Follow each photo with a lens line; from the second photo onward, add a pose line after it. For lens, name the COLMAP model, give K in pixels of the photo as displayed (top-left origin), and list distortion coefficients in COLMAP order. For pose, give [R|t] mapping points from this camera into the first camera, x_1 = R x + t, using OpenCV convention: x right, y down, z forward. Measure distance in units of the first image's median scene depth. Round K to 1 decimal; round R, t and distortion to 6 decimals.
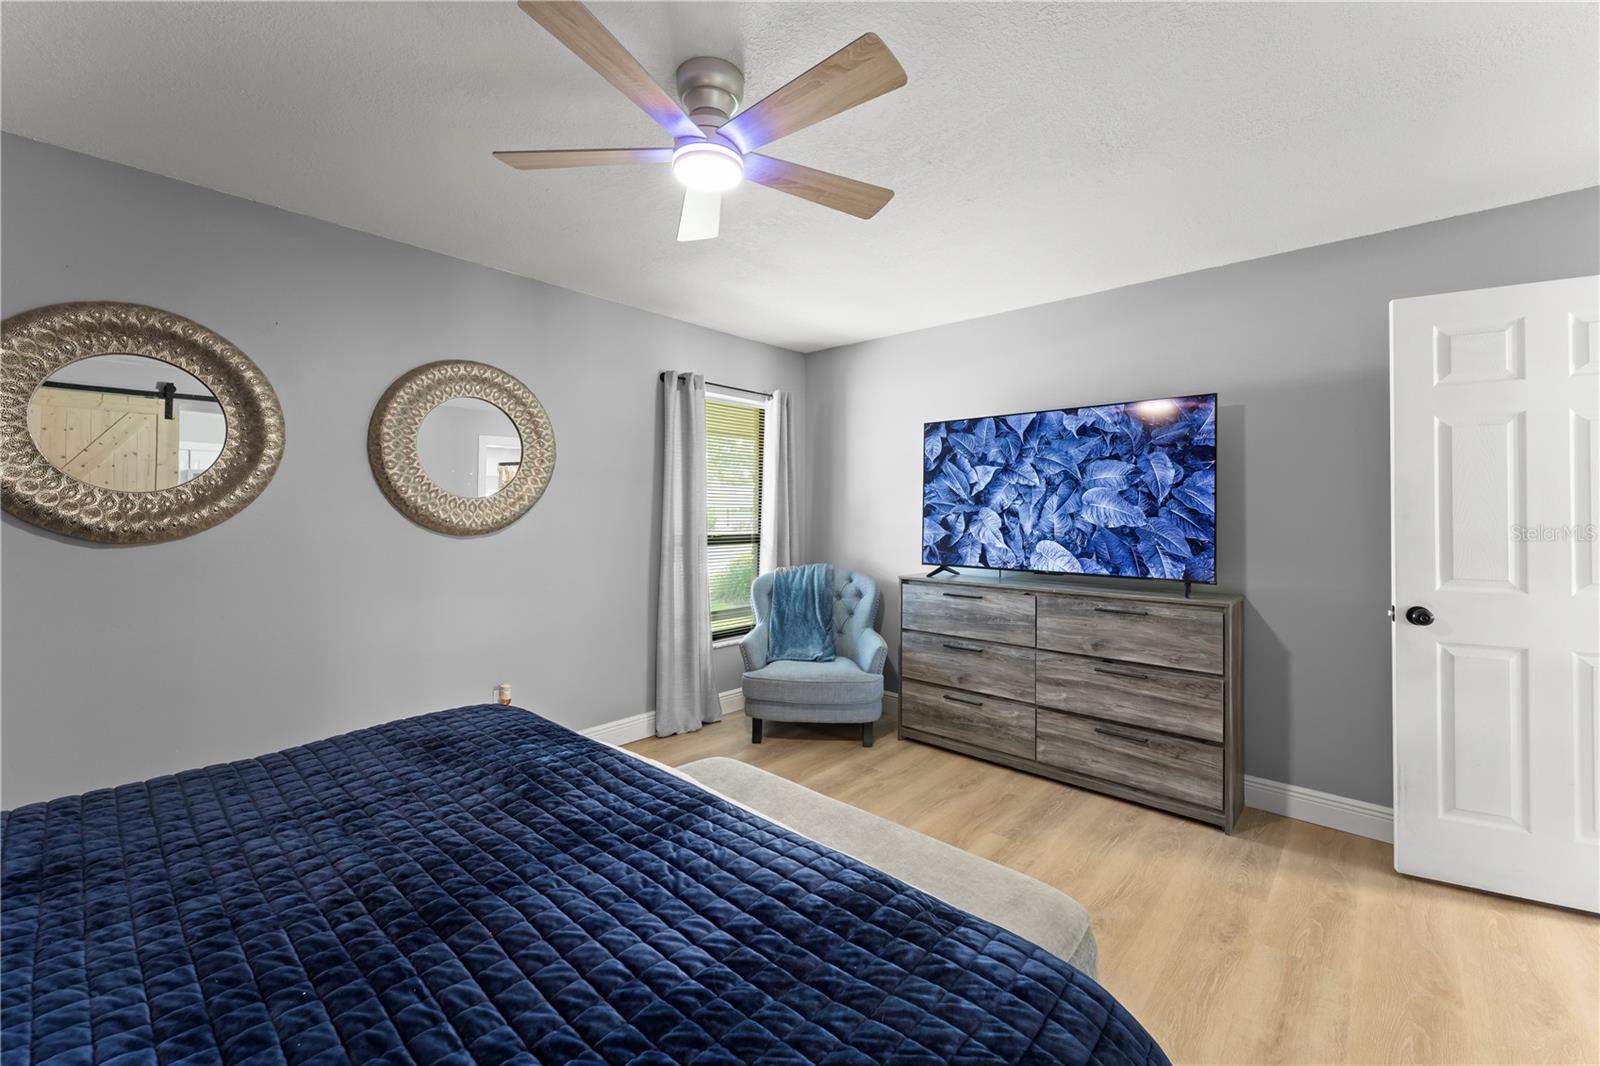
lens RADIAL K [[636.3, 0, 799.3], [0, 636.3, 517.7], [0, 0, 1]] dist [-0.000227, -0.000134]
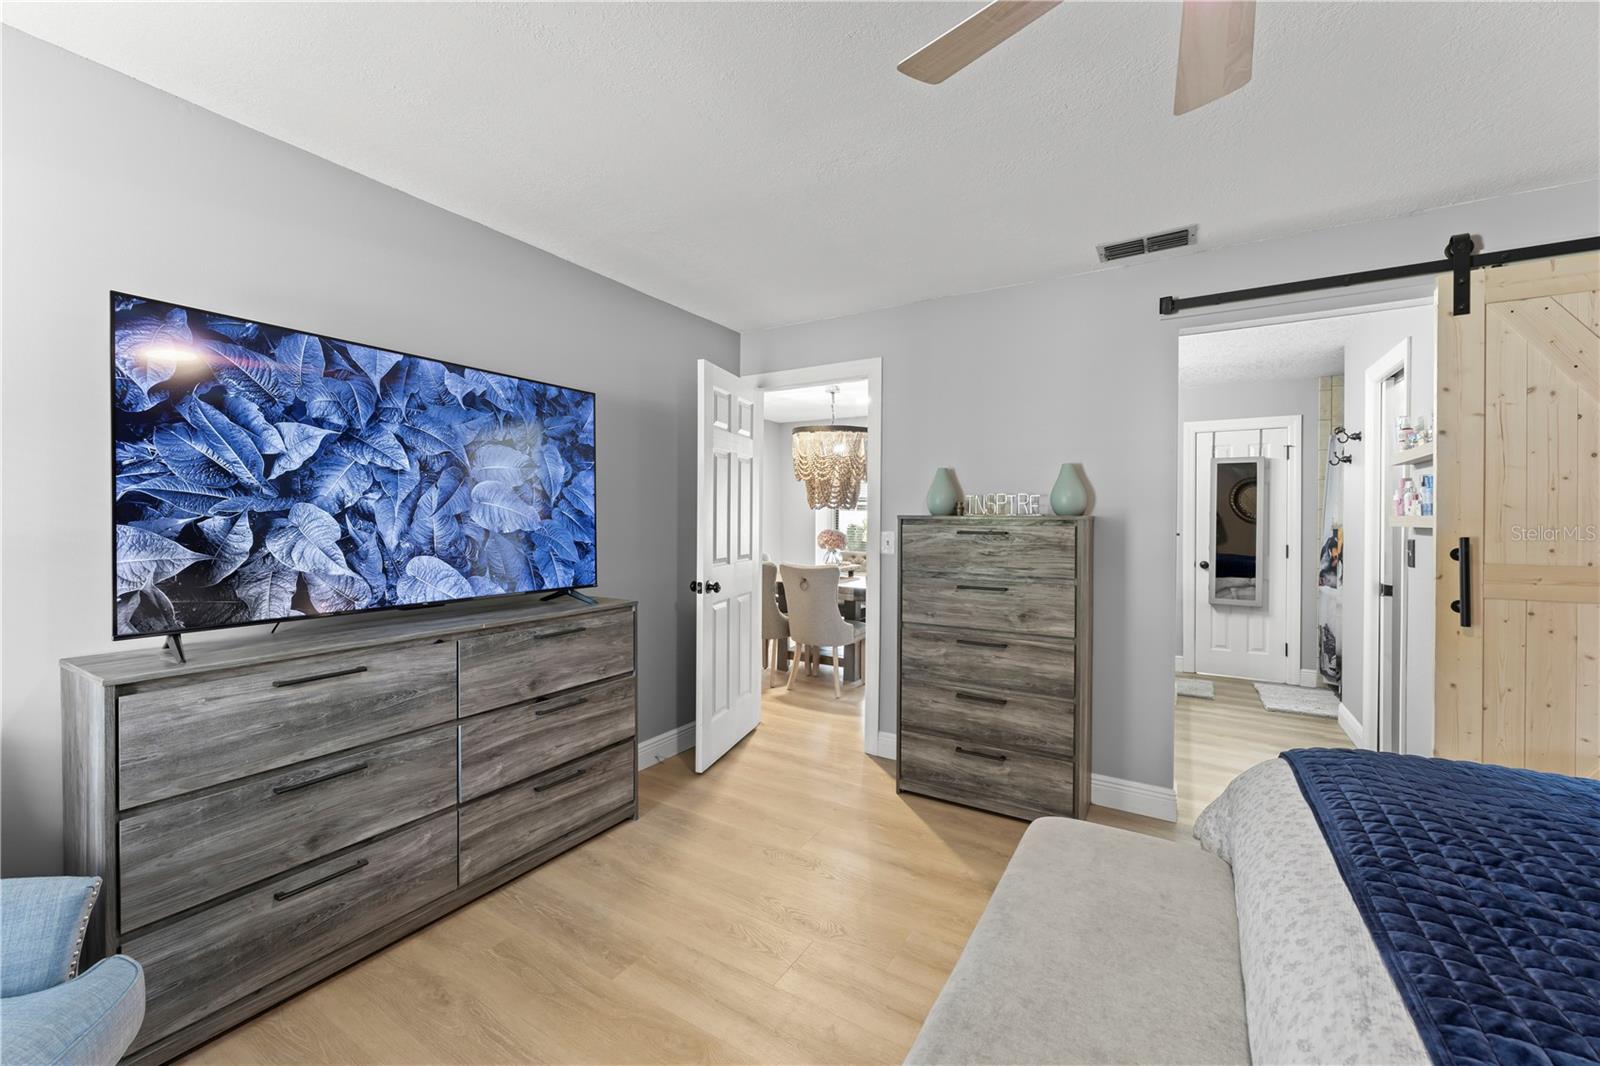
lens RADIAL K [[636.3, 0, 799.3], [0, 636.3, 517.7], [0, 0, 1]] dist [-0.000227, -0.000134]
pose [[-0.182966, -0.015686, 0.982994, -0.318477], [-0.009179, 0.999856, 0.014246, -0.016205], [-0.983076, -0.006416, -0.183083, 0.725634]]
